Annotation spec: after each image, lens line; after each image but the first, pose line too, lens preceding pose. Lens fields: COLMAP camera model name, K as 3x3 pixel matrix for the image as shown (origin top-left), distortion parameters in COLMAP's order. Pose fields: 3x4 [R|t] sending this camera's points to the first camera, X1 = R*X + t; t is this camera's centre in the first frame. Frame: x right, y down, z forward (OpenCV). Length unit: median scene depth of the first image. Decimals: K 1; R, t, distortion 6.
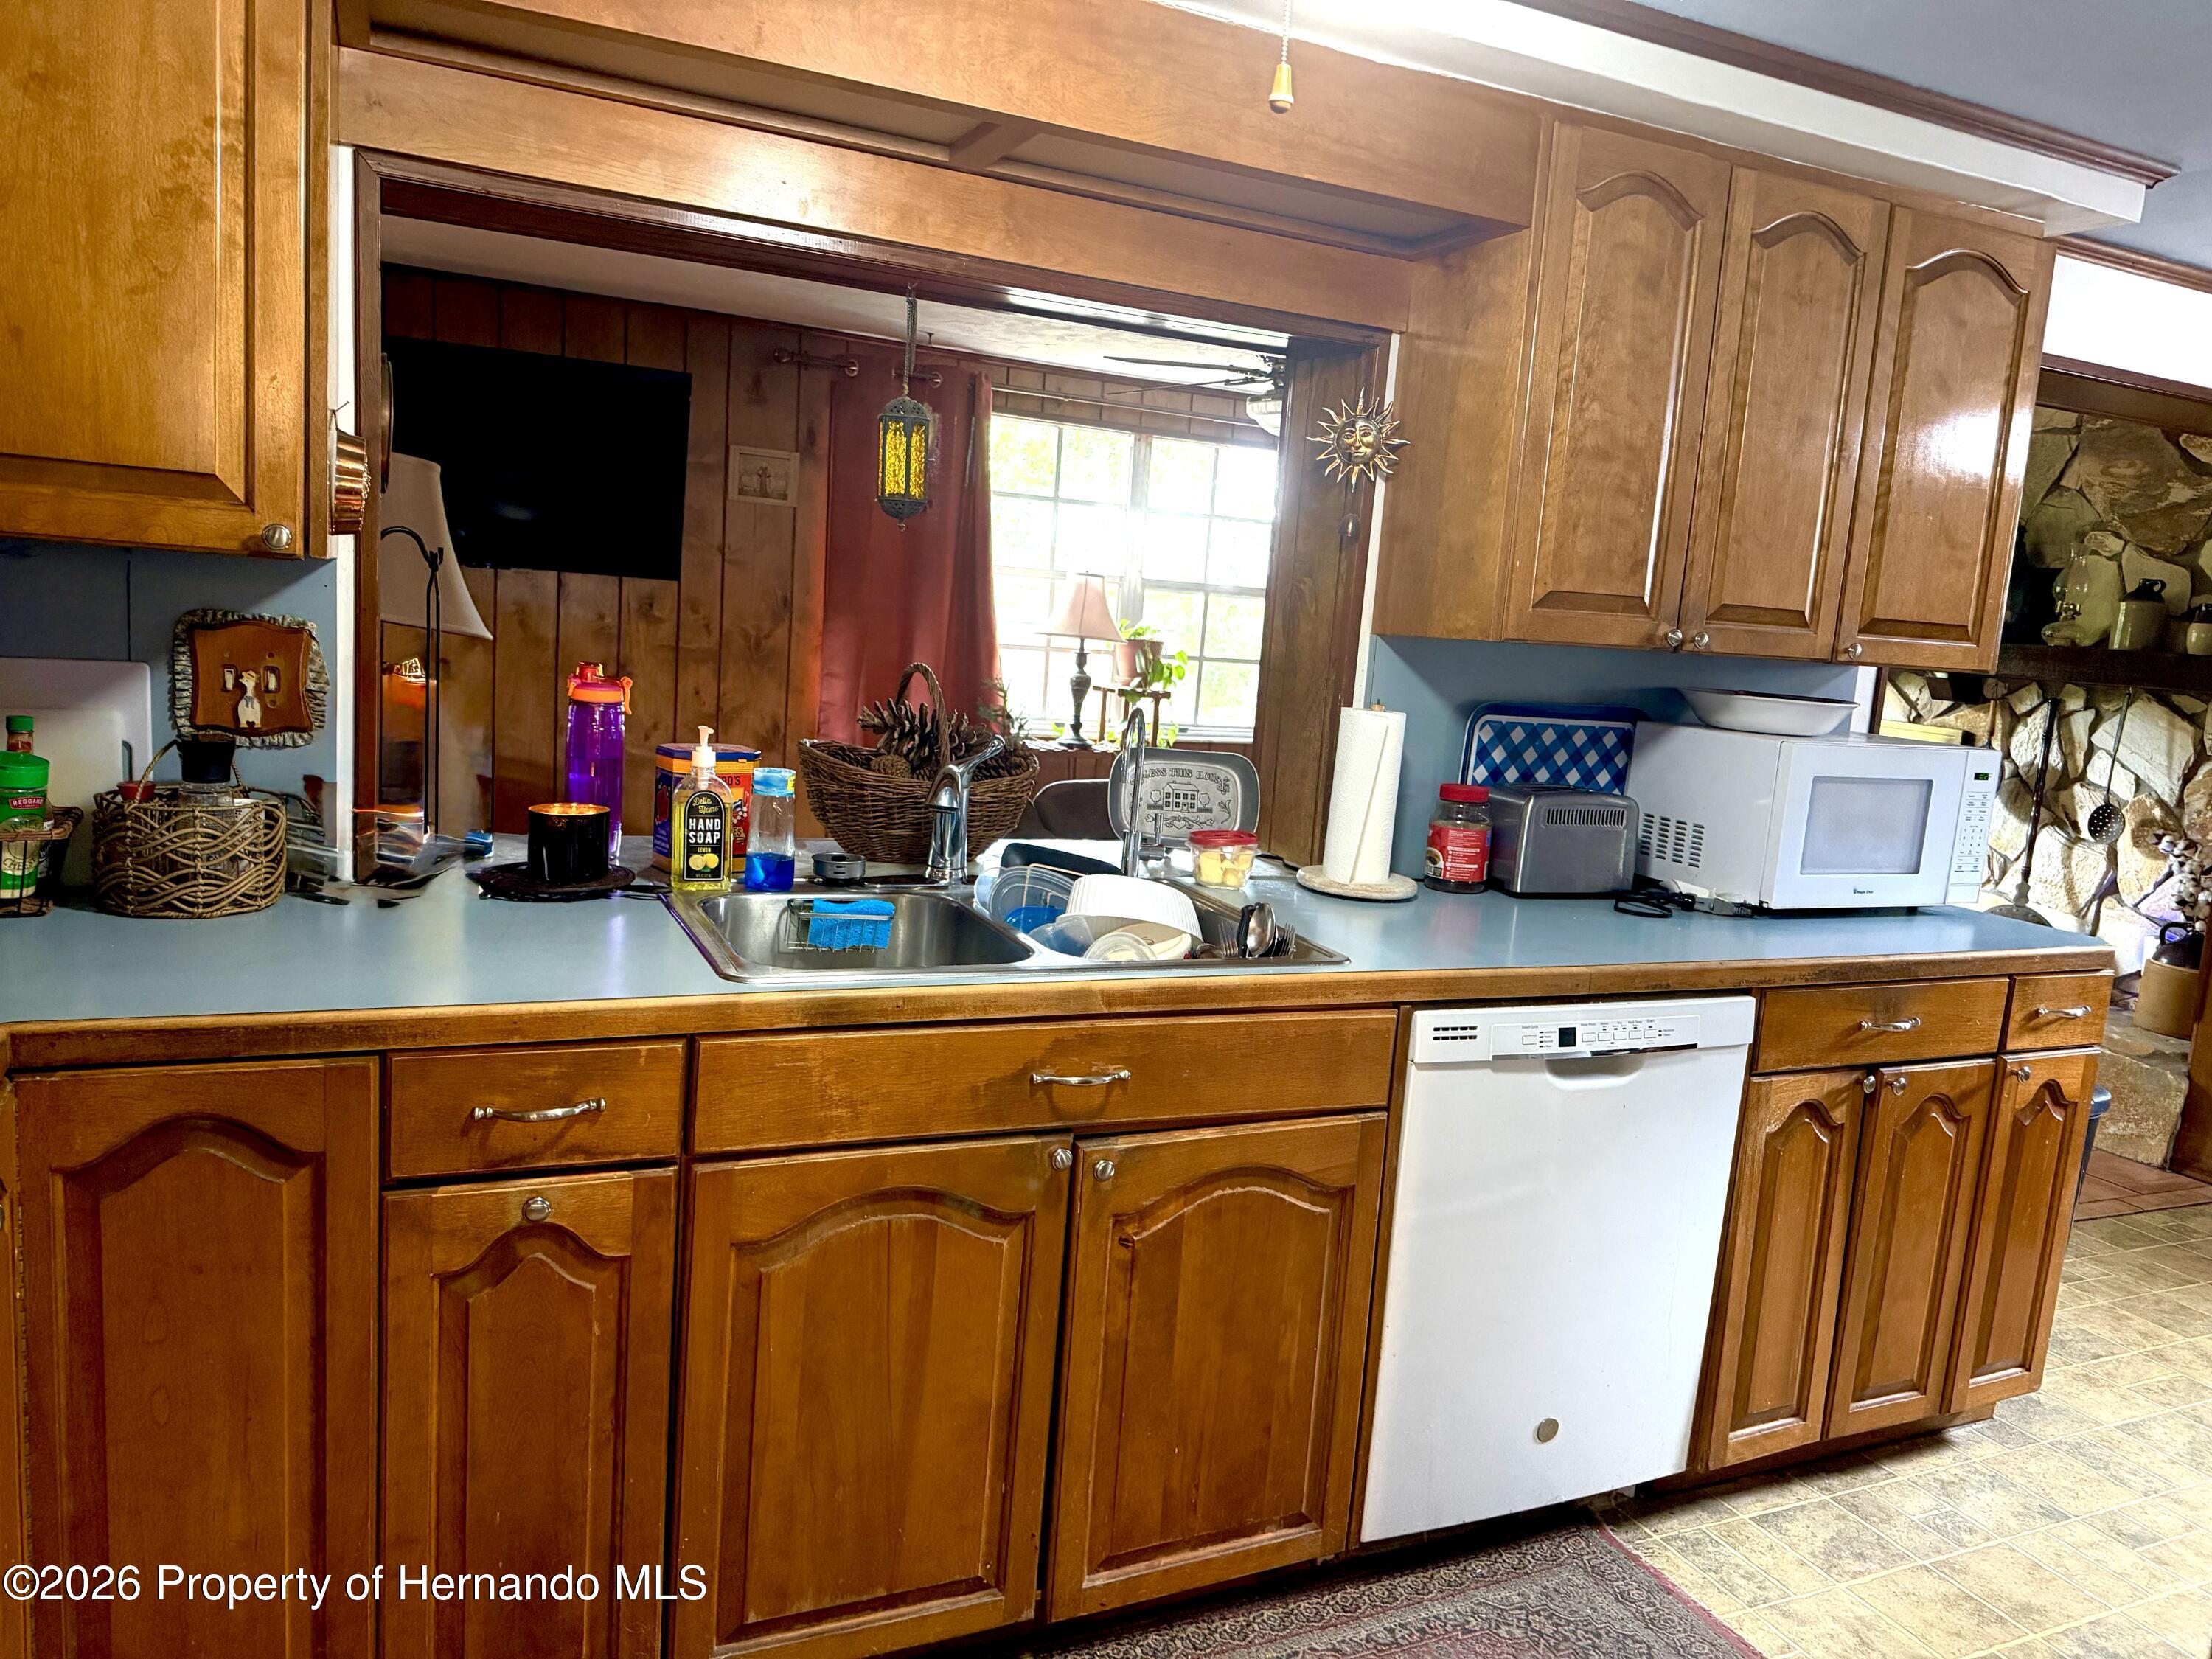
lens RADIAL K [[1561.4, 0, 1106.0], [0, 1561.4, 829.5], [0, 0, 1]] dist [0.039609, -0.047401]
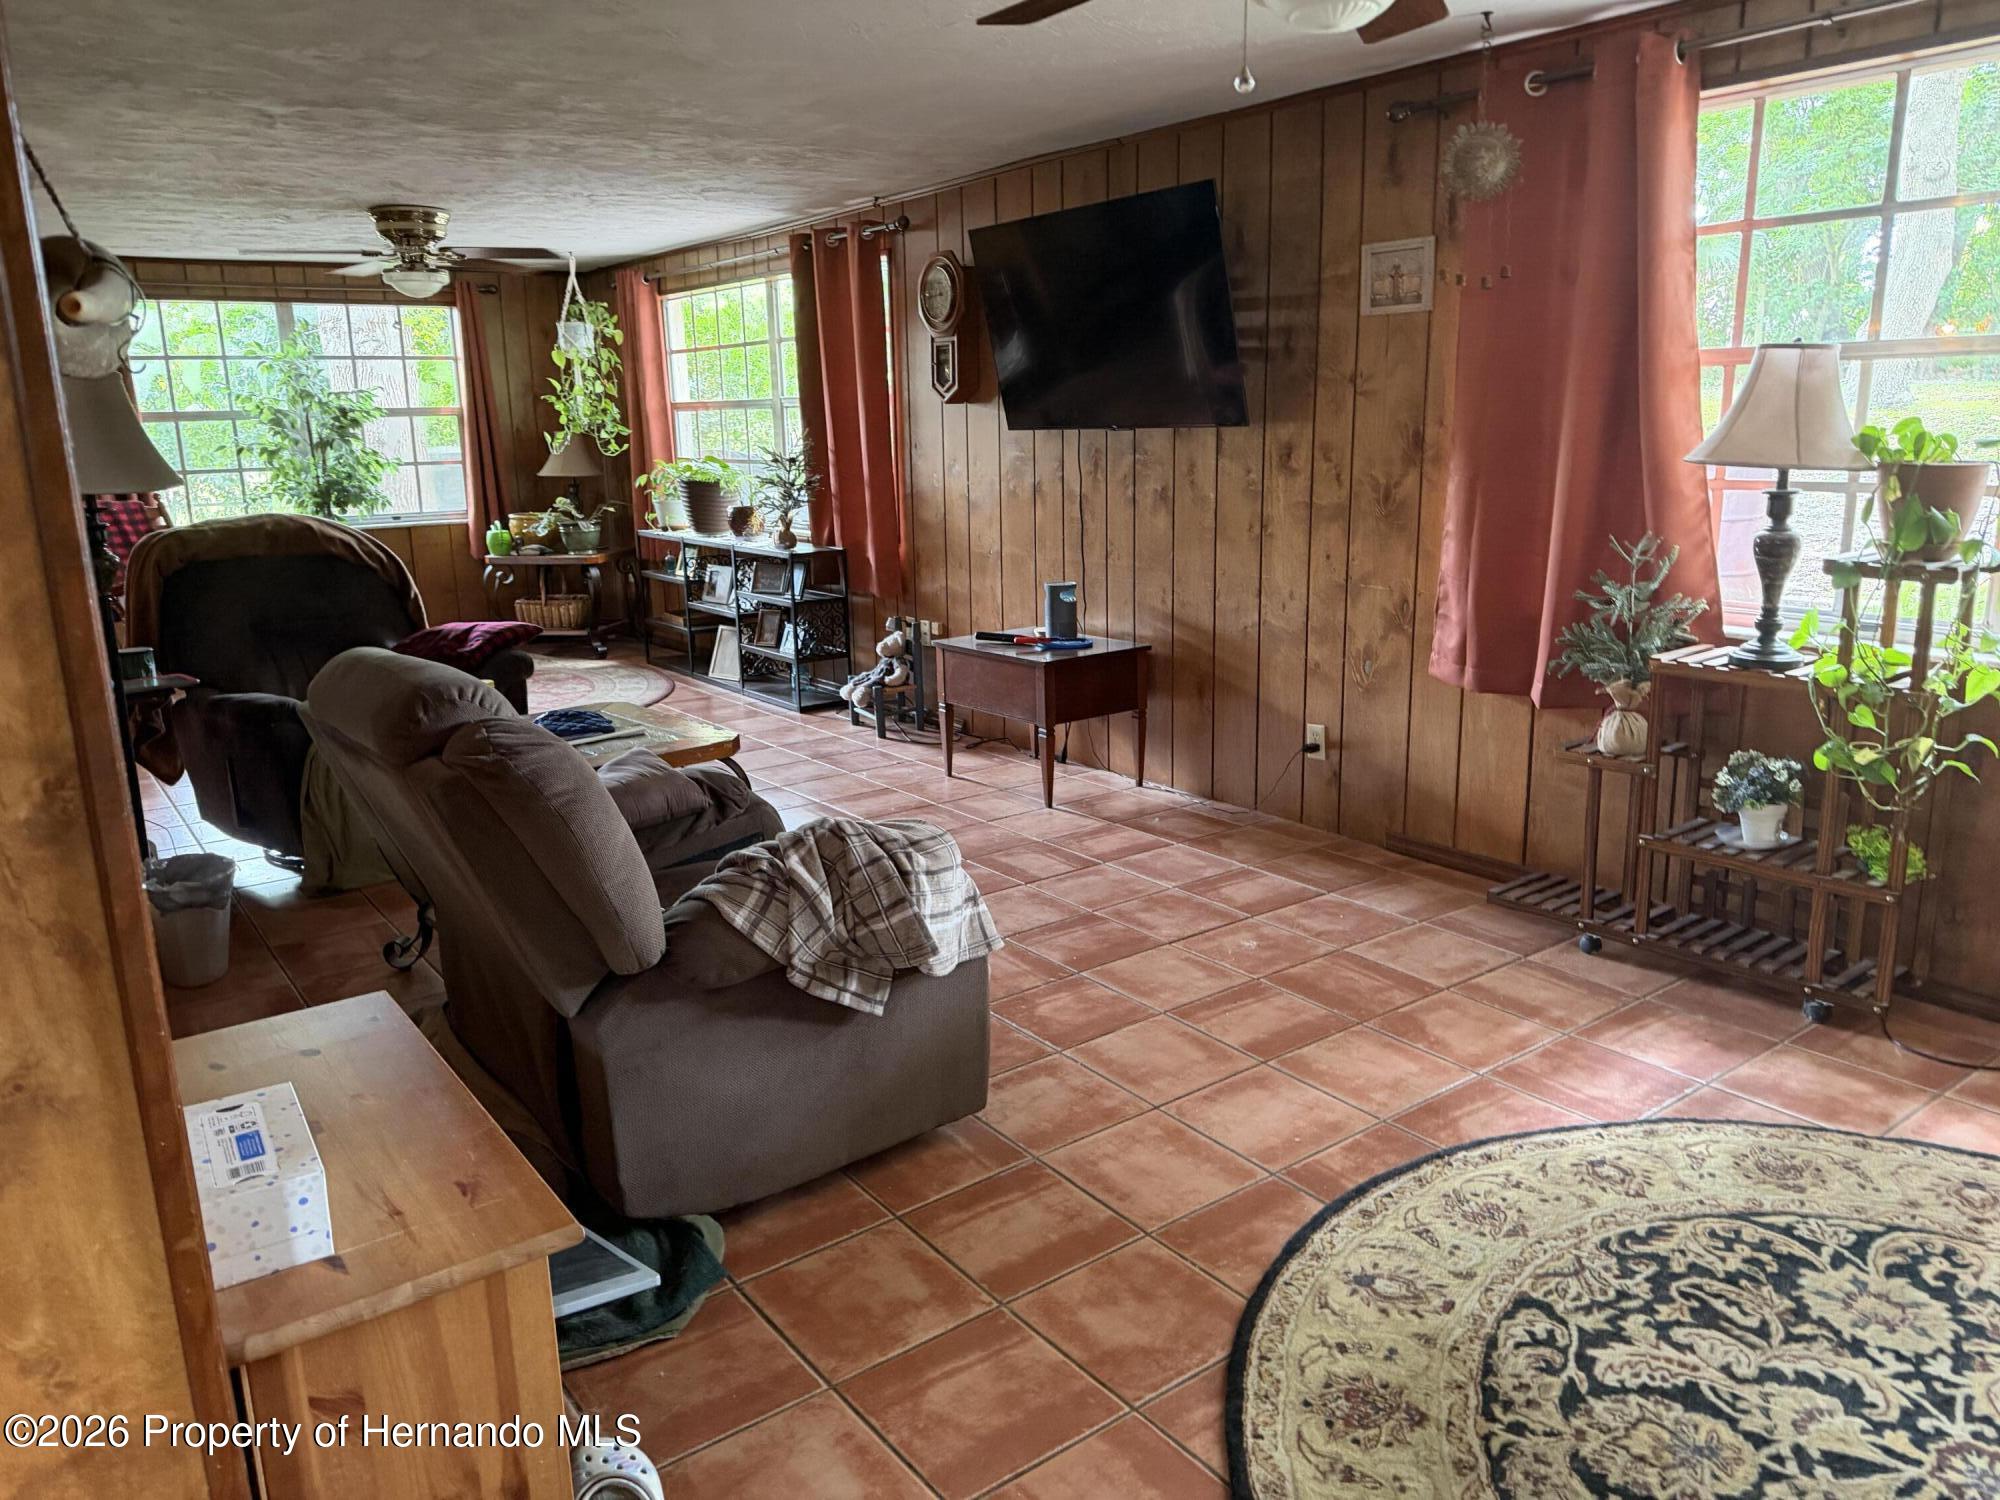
lens RADIAL K [[1411.8, 0, 1000.0], [0, 1411.8, 750.0], [0, 0, 1]] dist [0.039609, -0.047401]
pose [[0.192019, 0.145056, -0.970612, 0.514706], [-0.101354, 0.986659, 0.127403, -0.072070], [0.976144, 0.073911, 0.204159, 0.765806]]
